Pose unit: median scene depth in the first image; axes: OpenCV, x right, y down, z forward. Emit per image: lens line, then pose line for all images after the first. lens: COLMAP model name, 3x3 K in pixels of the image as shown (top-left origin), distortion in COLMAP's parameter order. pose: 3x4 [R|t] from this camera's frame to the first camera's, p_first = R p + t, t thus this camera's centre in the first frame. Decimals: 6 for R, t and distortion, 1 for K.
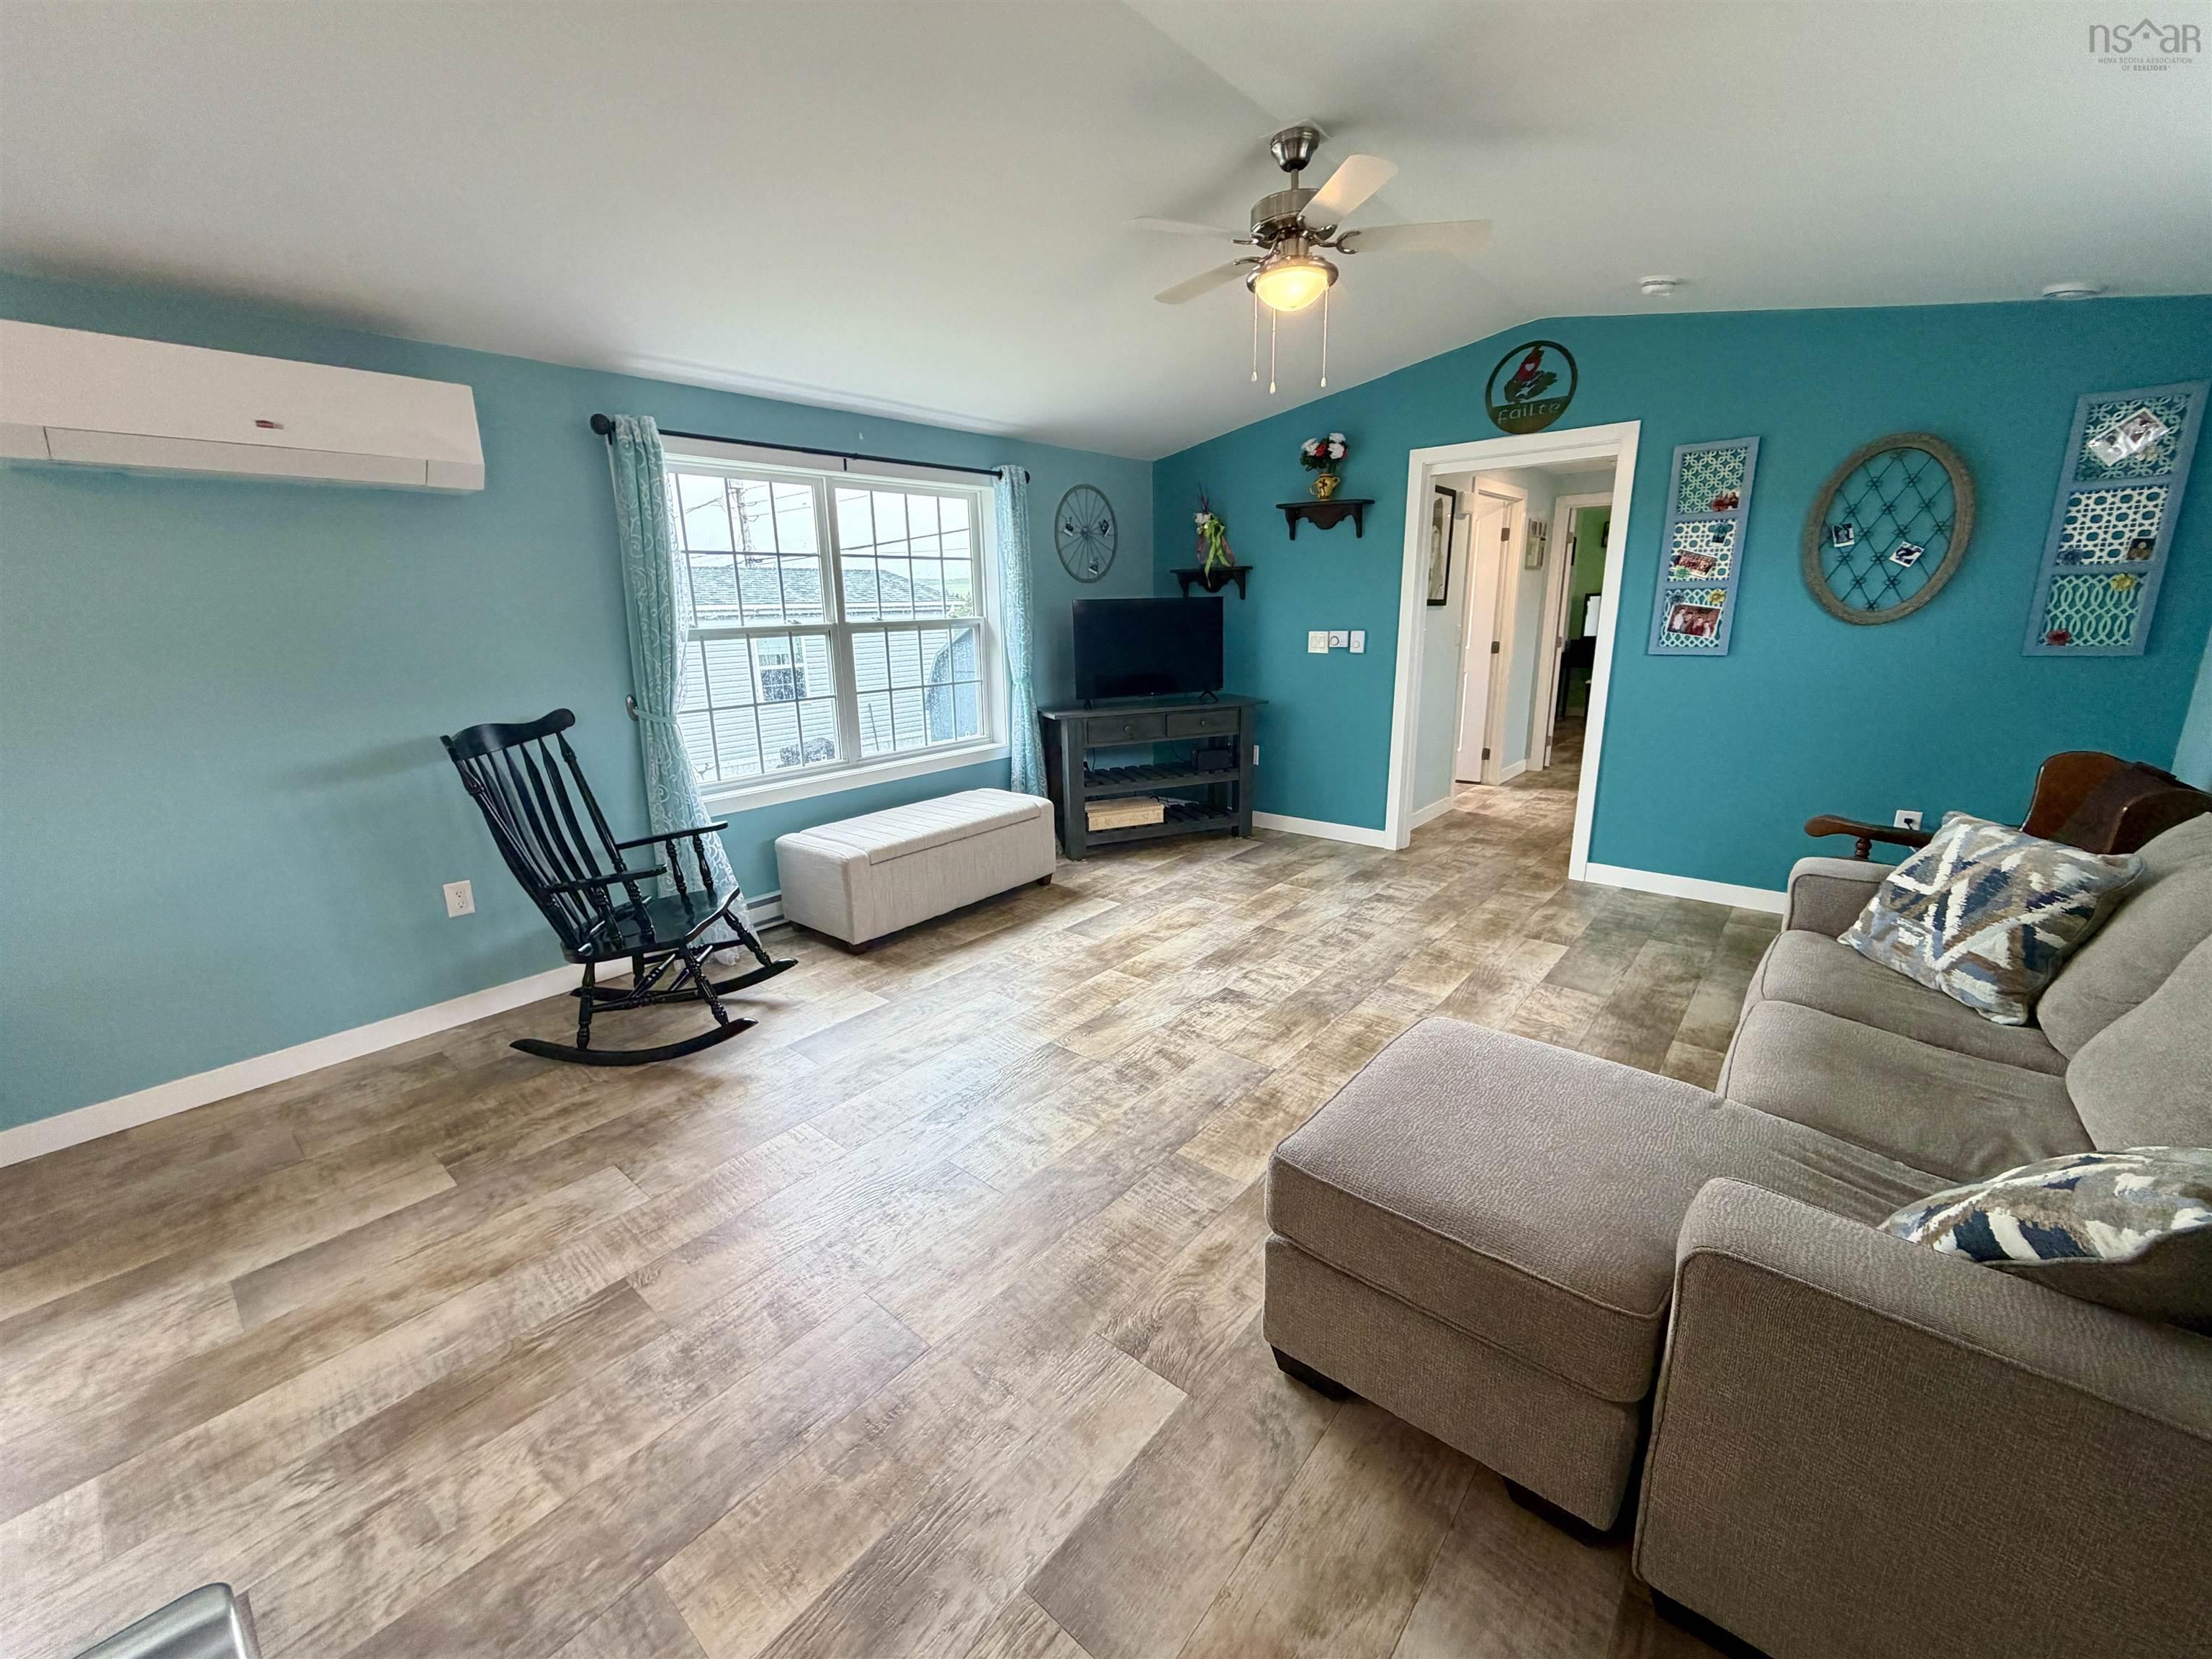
lens RADIAL K [[884.8, 0, 1099.7], [0, 884.8, 825.8], [0, 0, 1]] dist [0.000412, 0.000103]
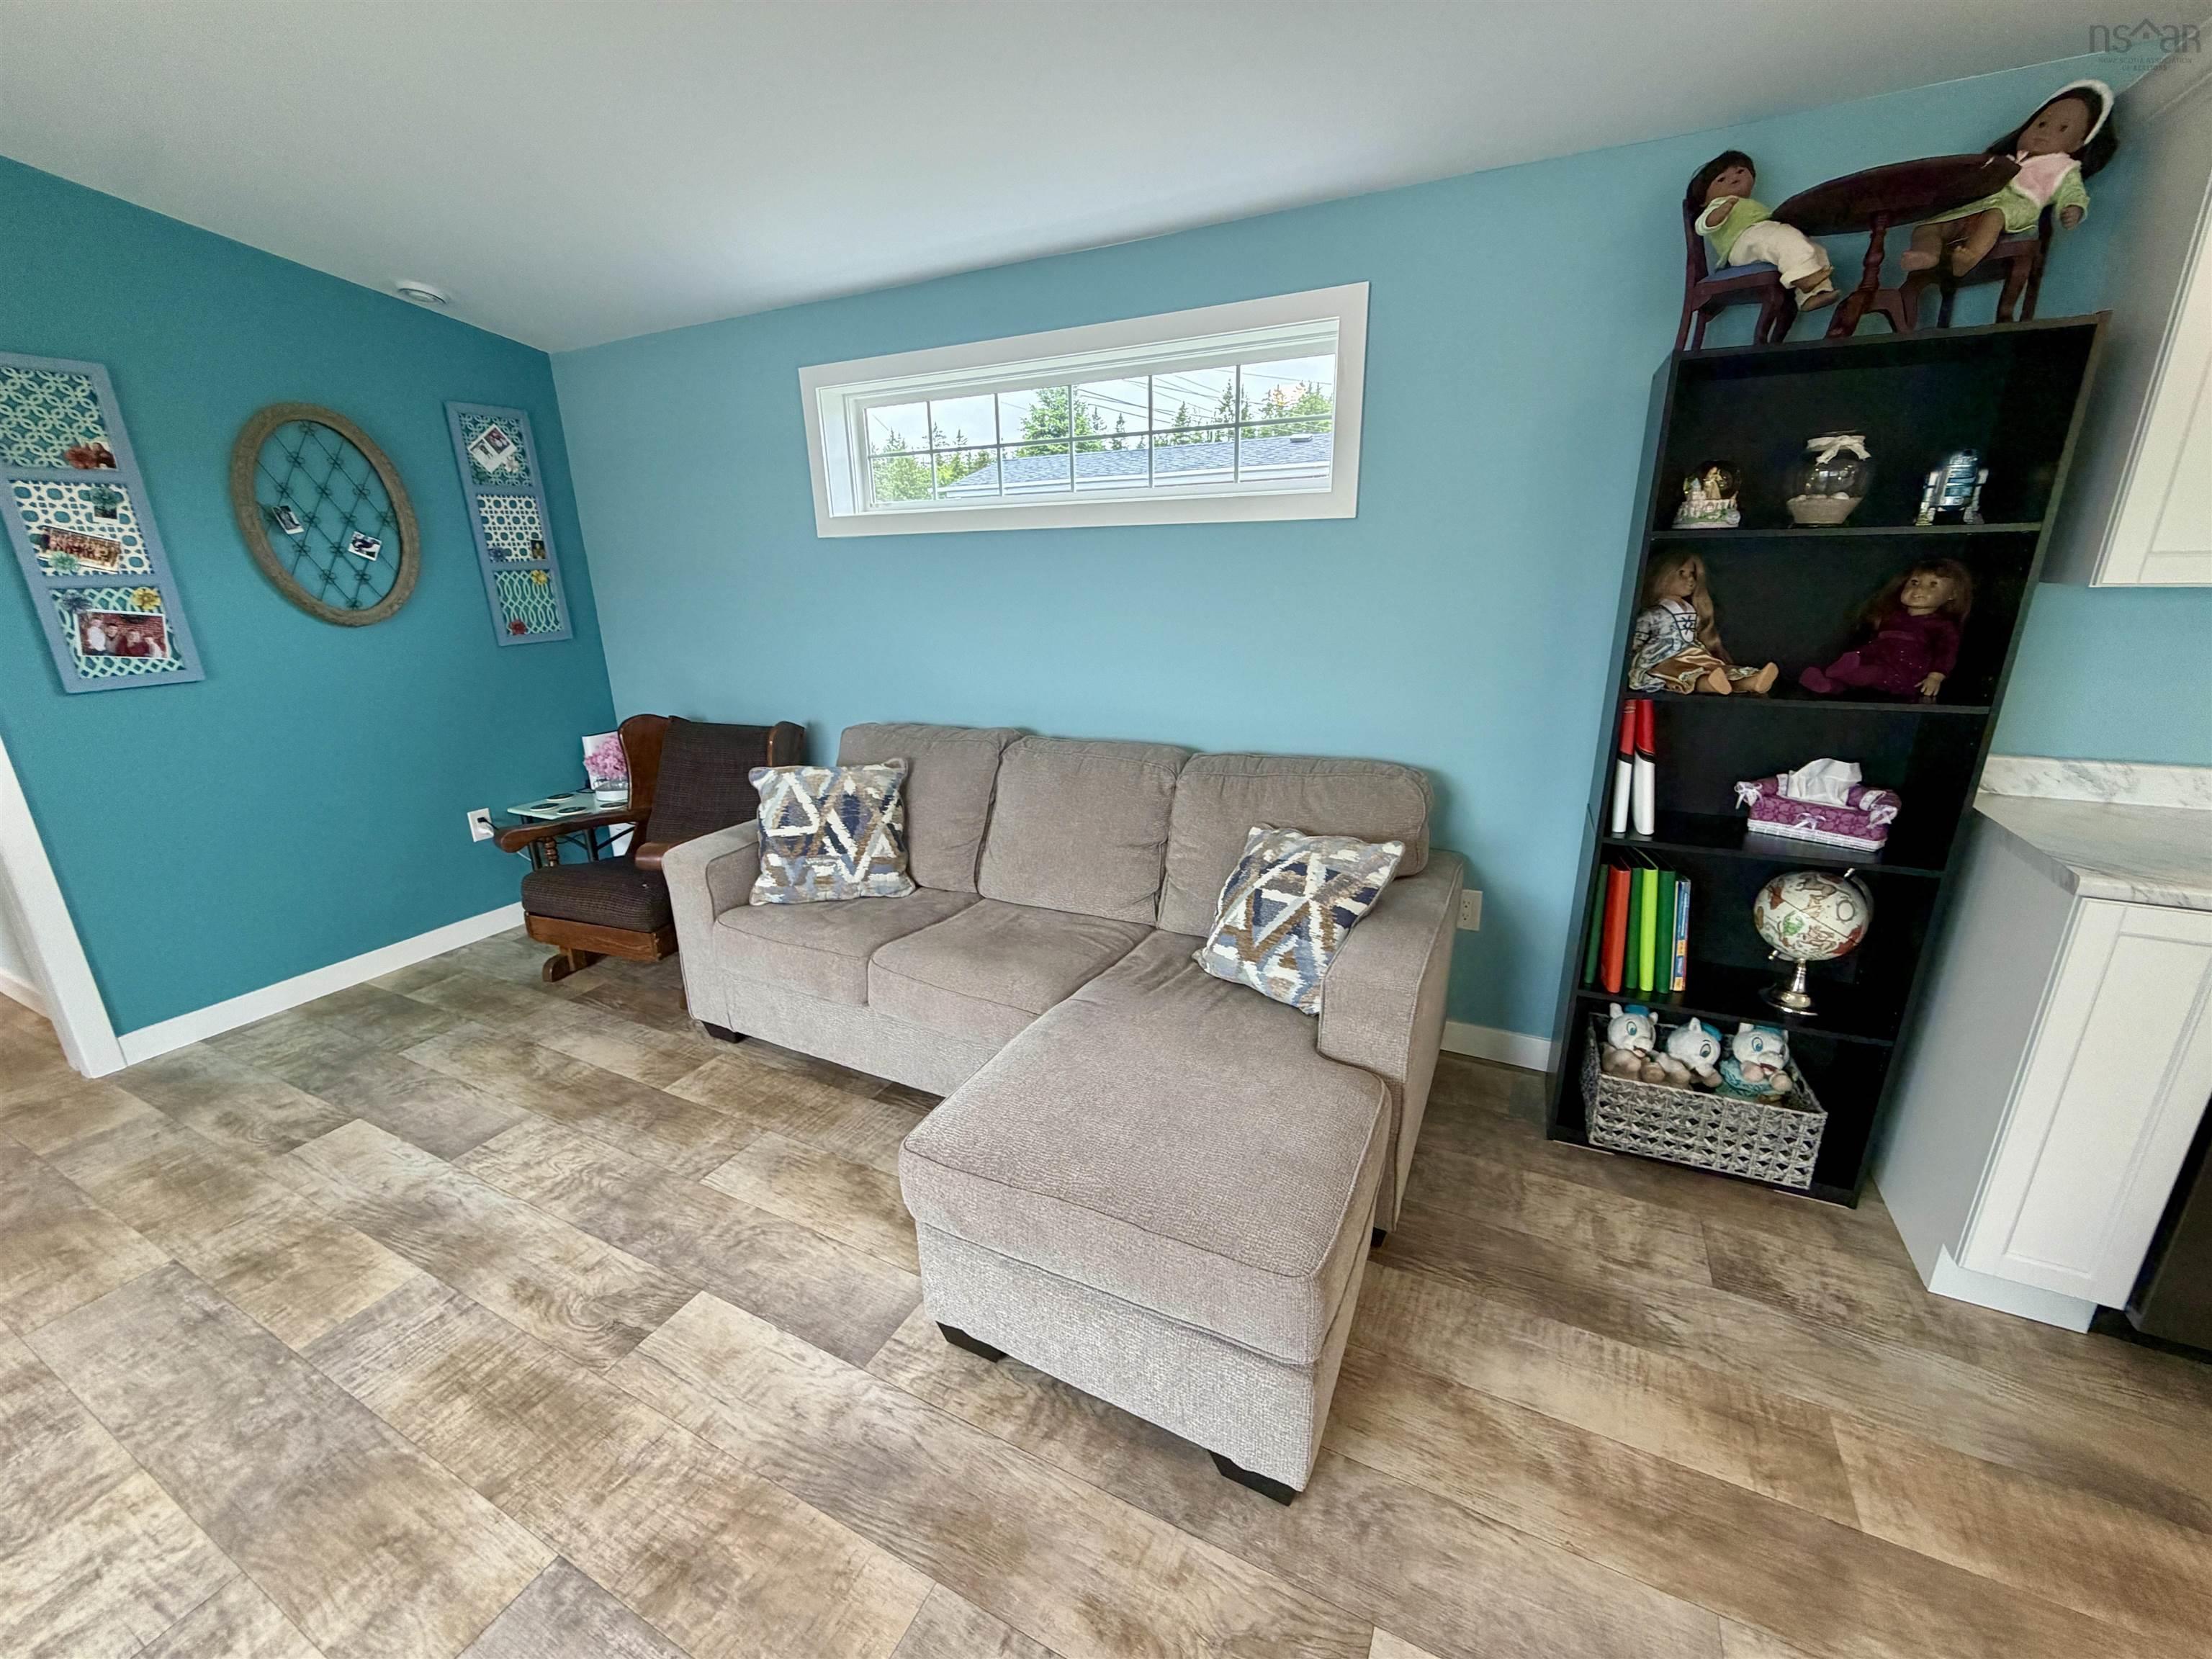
lens RADIAL K [[884.8, 0, 1099.7], [0, 884.8, 825.8], [0, 0, 1]] dist [0.000412, 0.000103]
pose [[-0.231436, -0.258755, 0.937808, -0.155971], [0.266007, 0.910413, 0.316842, -0.117511], [-0.935776, 0.322792, -0.141872, 0.455463]]
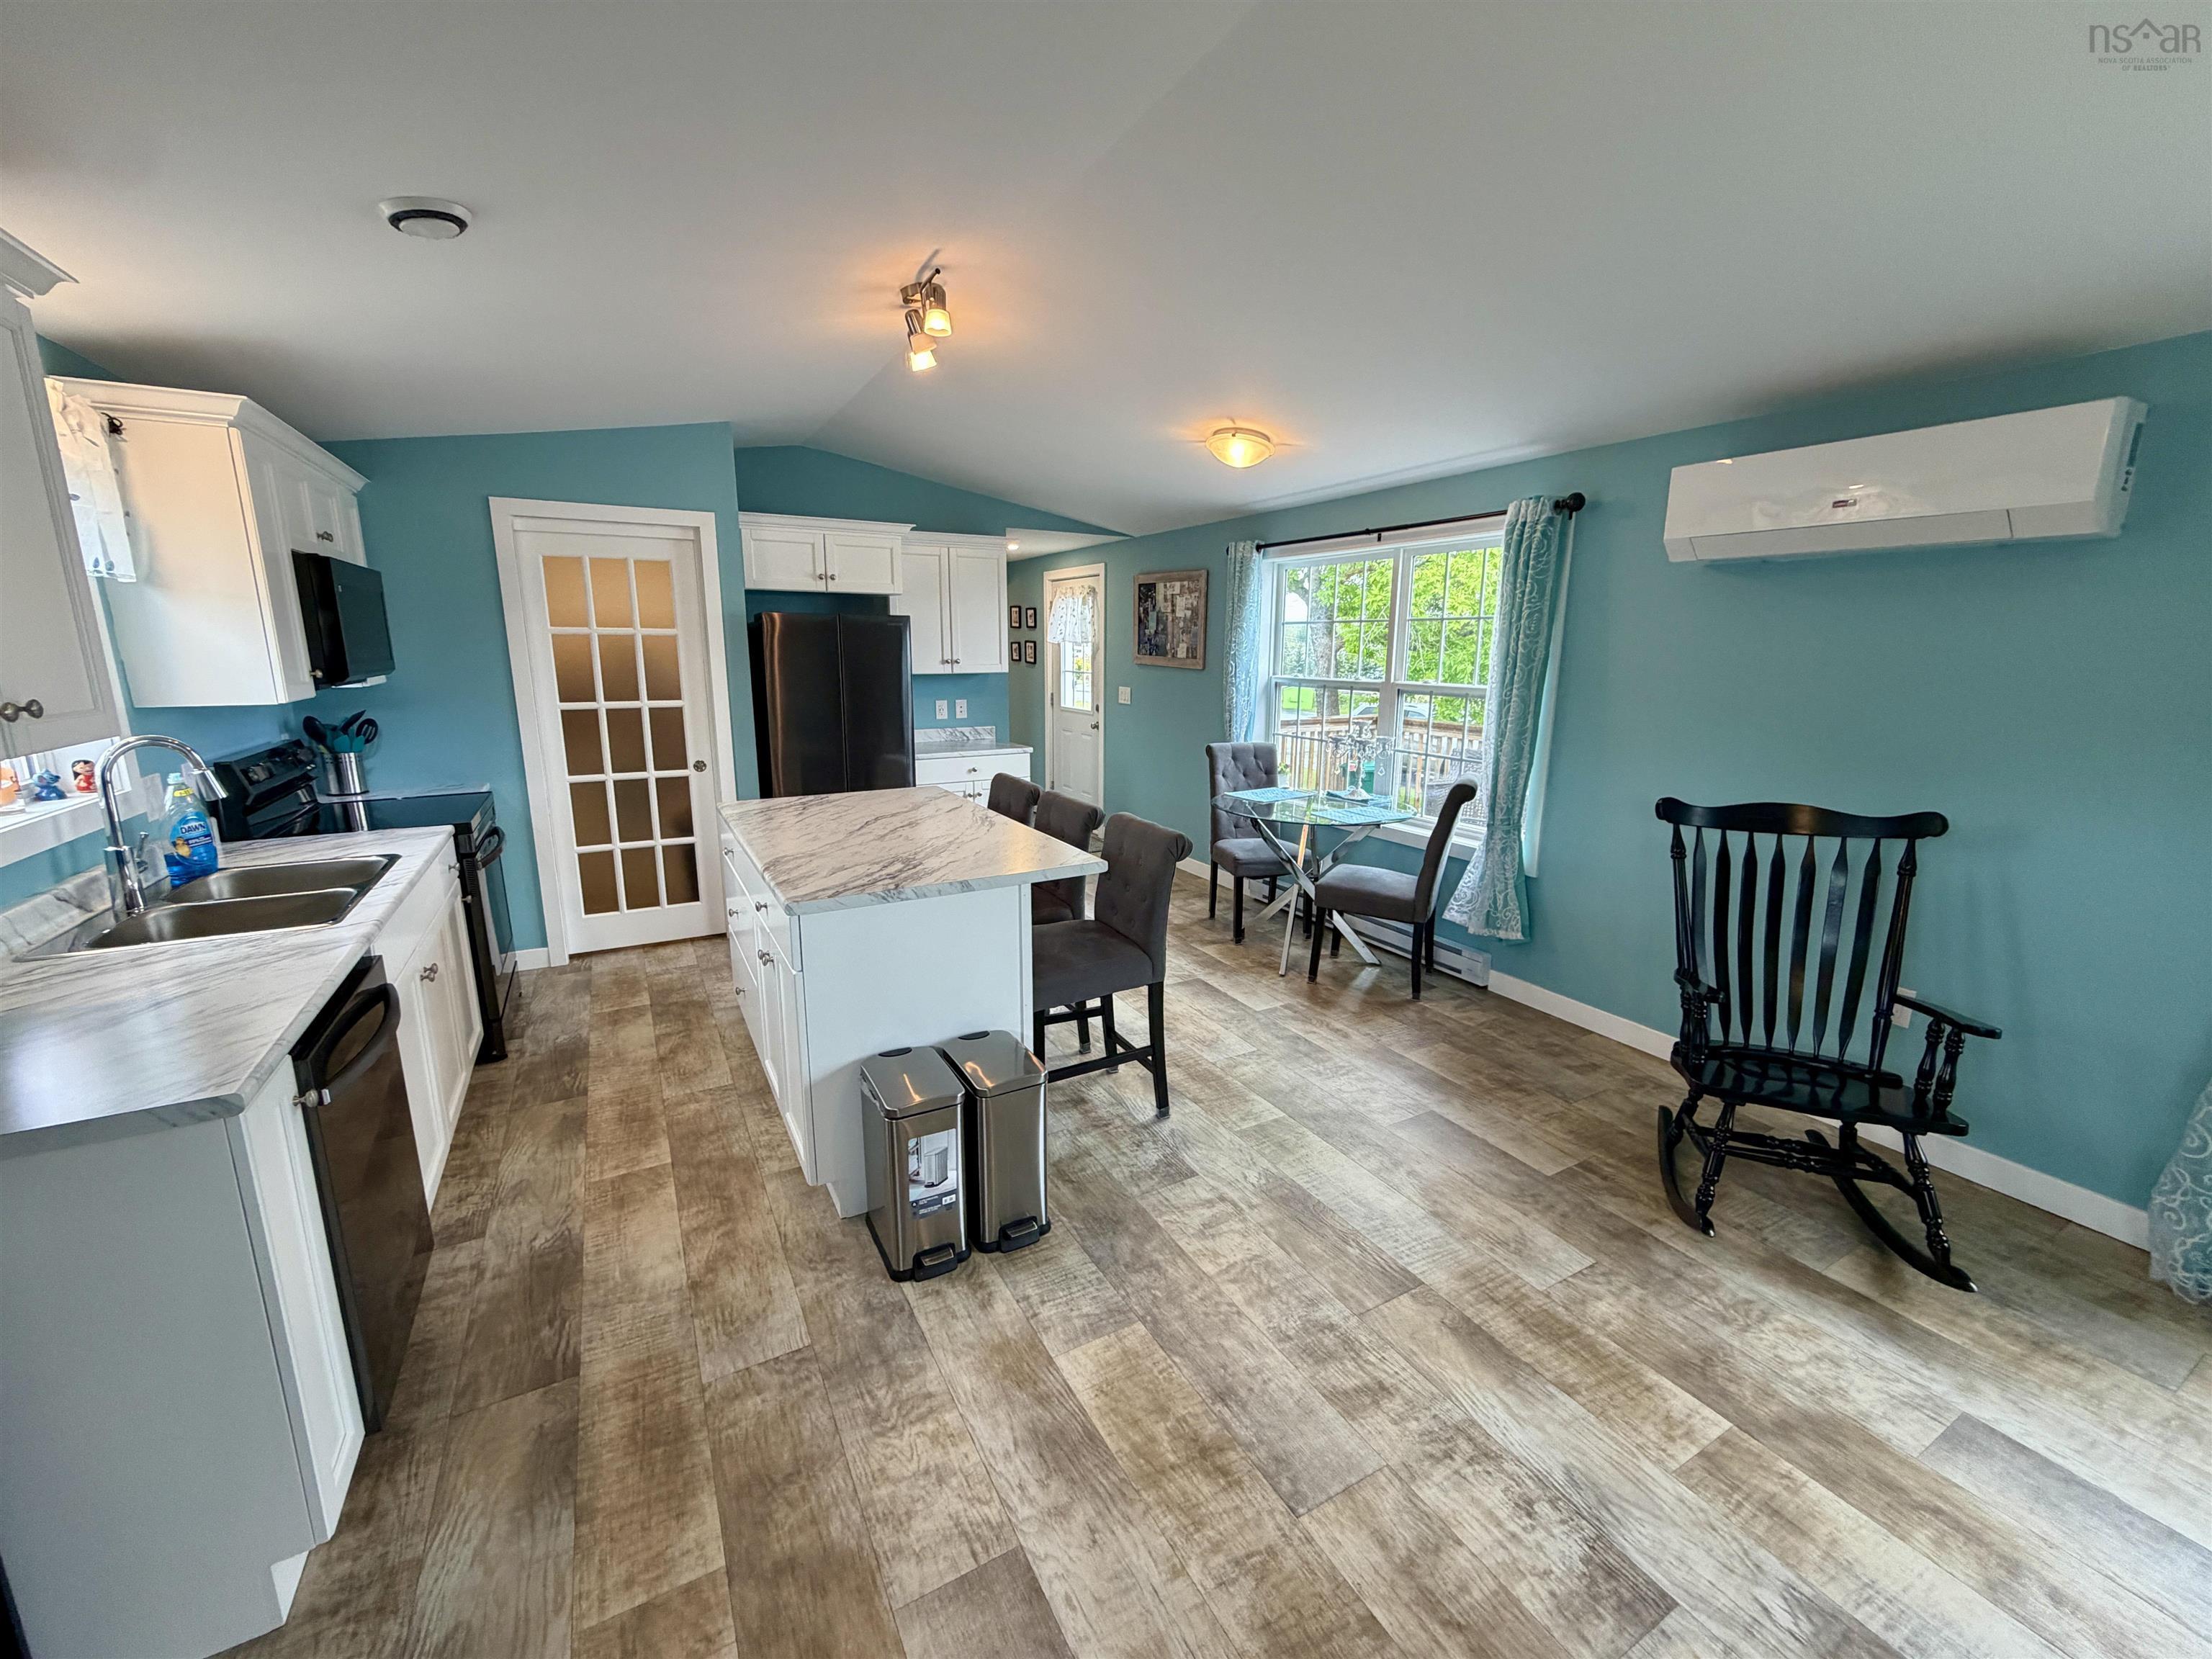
lens RADIAL K [[884.8, 0, 1099.7], [0, 884.8, 825.8], [0, 0, 1]] dist [0.000412, 0.000103]
pose [[-0.351734, 0.211147, -0.911976, 0.247718], [-0.228119, 0.925525, 0.302266, -0.131562], [0.907880, 0.314356, -0.277372, 0.372452]]
